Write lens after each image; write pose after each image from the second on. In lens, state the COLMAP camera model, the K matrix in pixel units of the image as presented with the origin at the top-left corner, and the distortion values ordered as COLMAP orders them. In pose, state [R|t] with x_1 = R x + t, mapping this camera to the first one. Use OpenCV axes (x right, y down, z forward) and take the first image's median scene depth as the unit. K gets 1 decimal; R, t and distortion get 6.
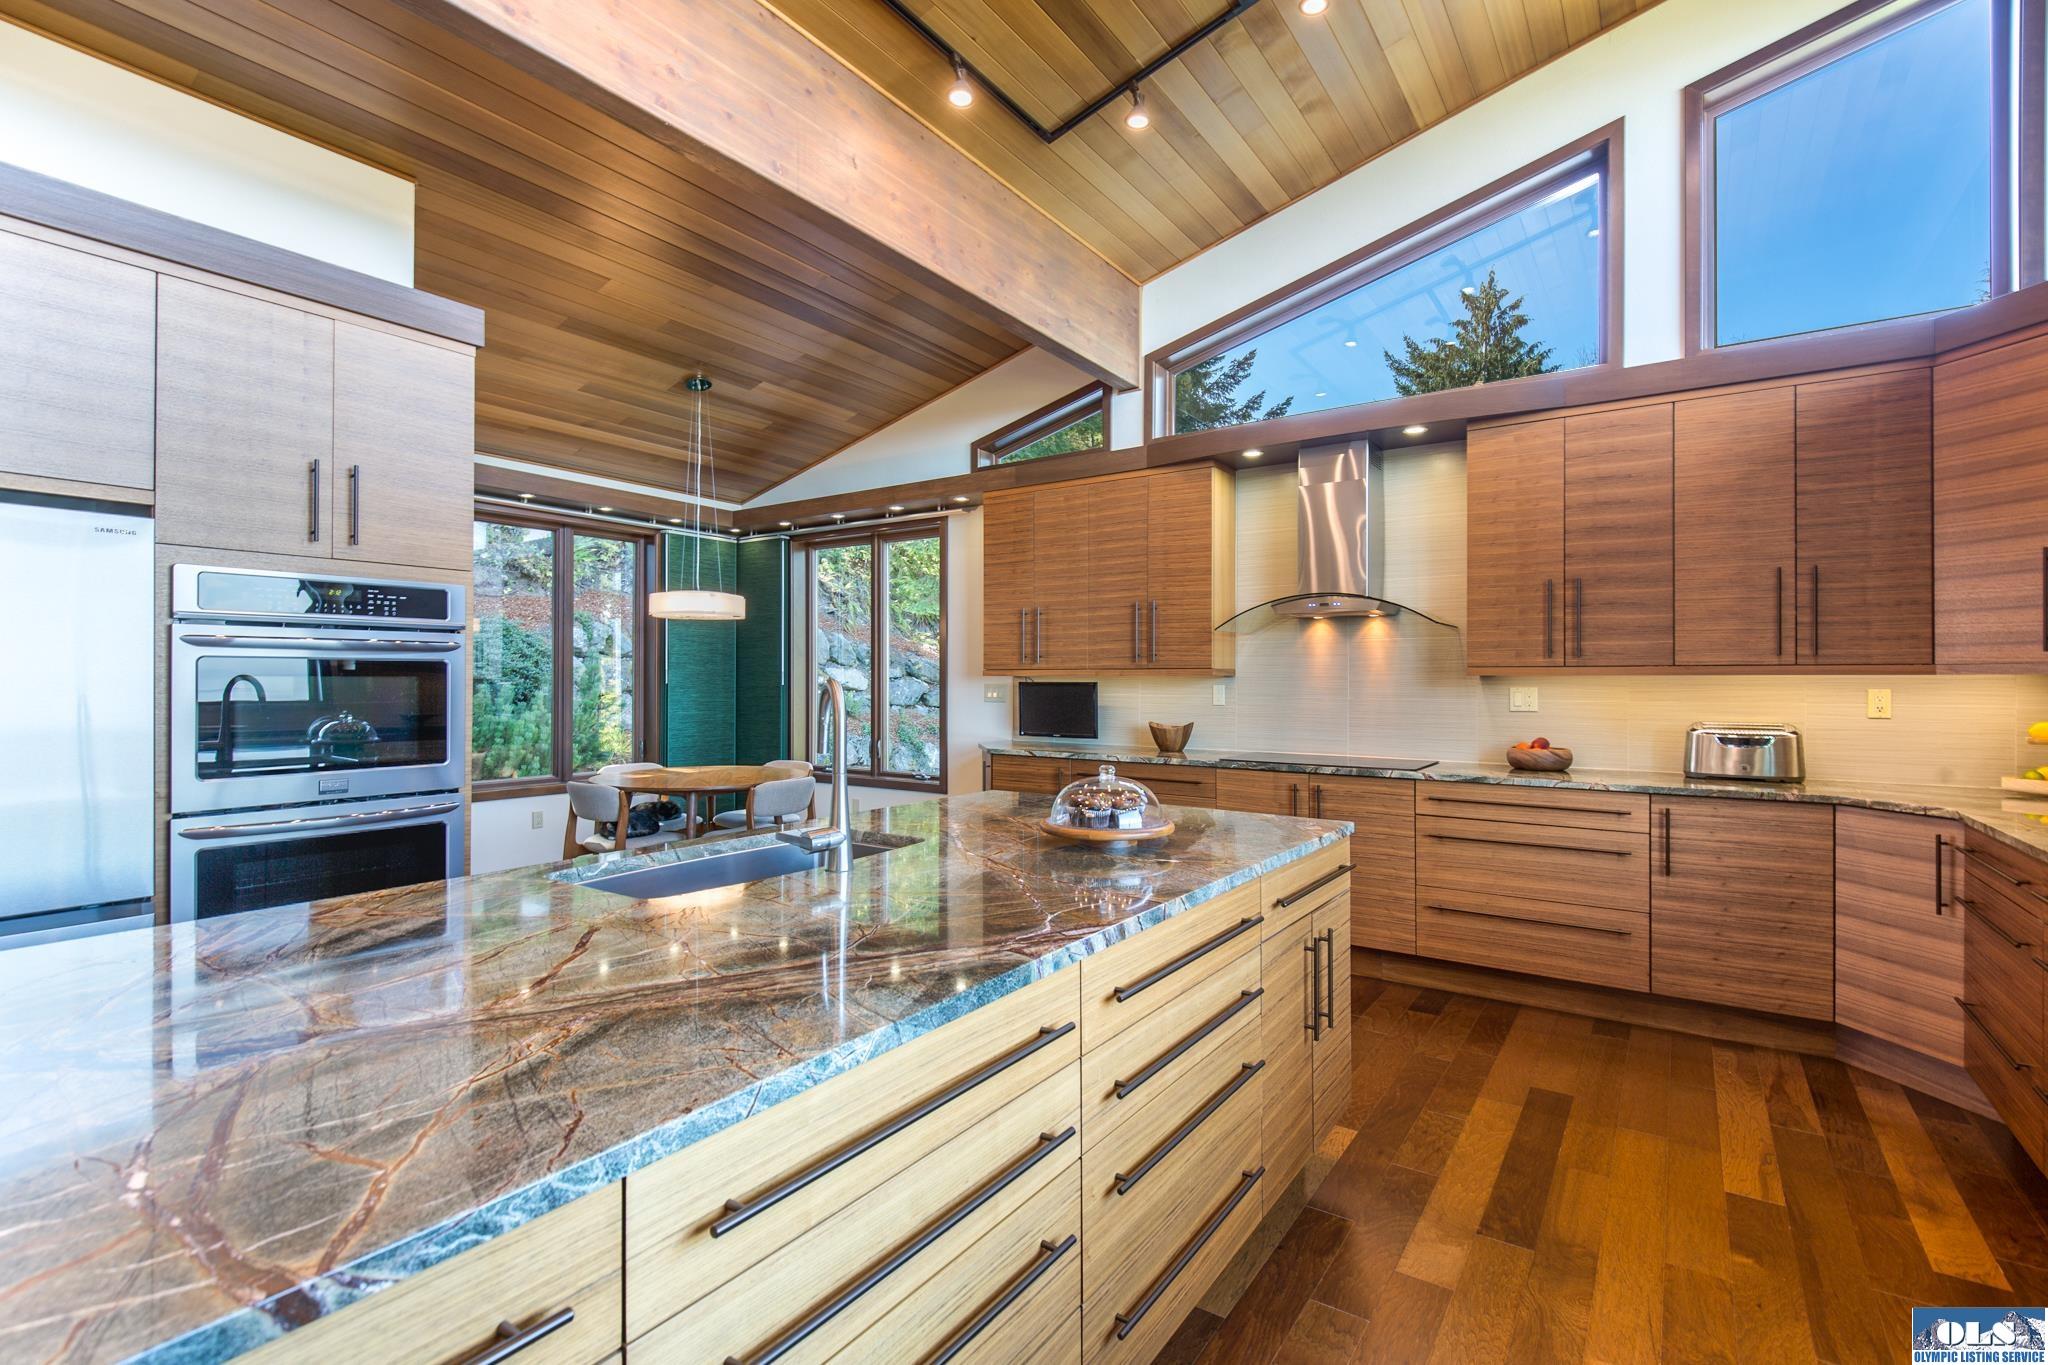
lens RADIAL K [[938.9, 0, 1028.1], [0, 938.9, 670.3], [0, 0, 1]] dist [0.014819, -0.006872]
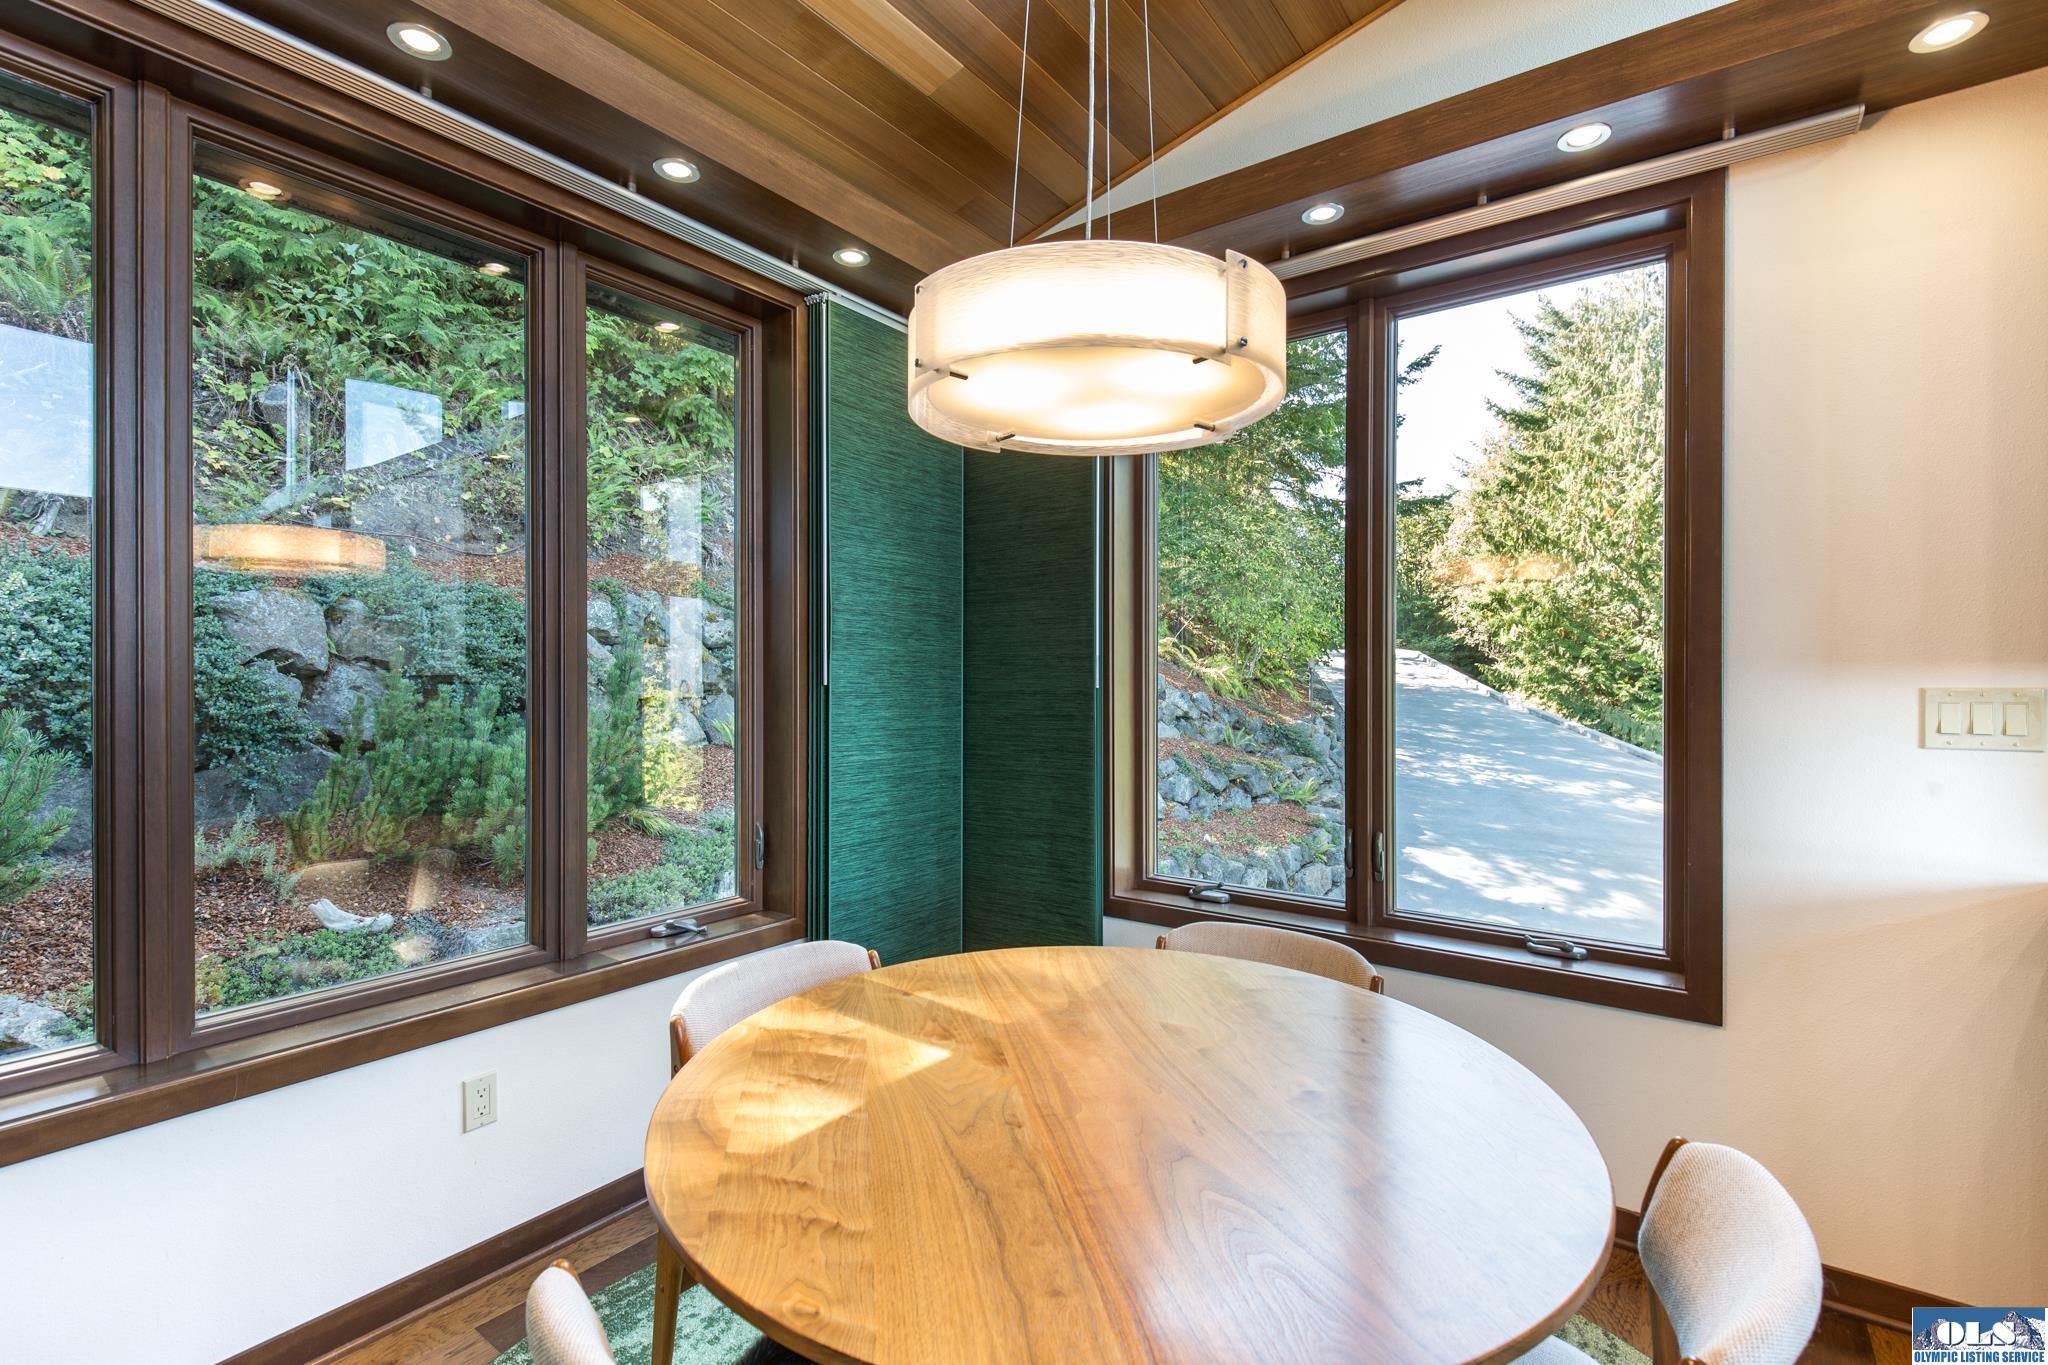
lens RADIAL K [[938.9, 0, 1041.4], [0, 938.9, 675.9], [0, 0, 1]] dist [0.014819, -0.006872]
pose [[0.999934, -0.001110, -0.011421, -0.399930], [0.001209, 0.999961, 0.008697, 0.009391], [0.011411, -0.008710, 0.999897, 0.839501]]
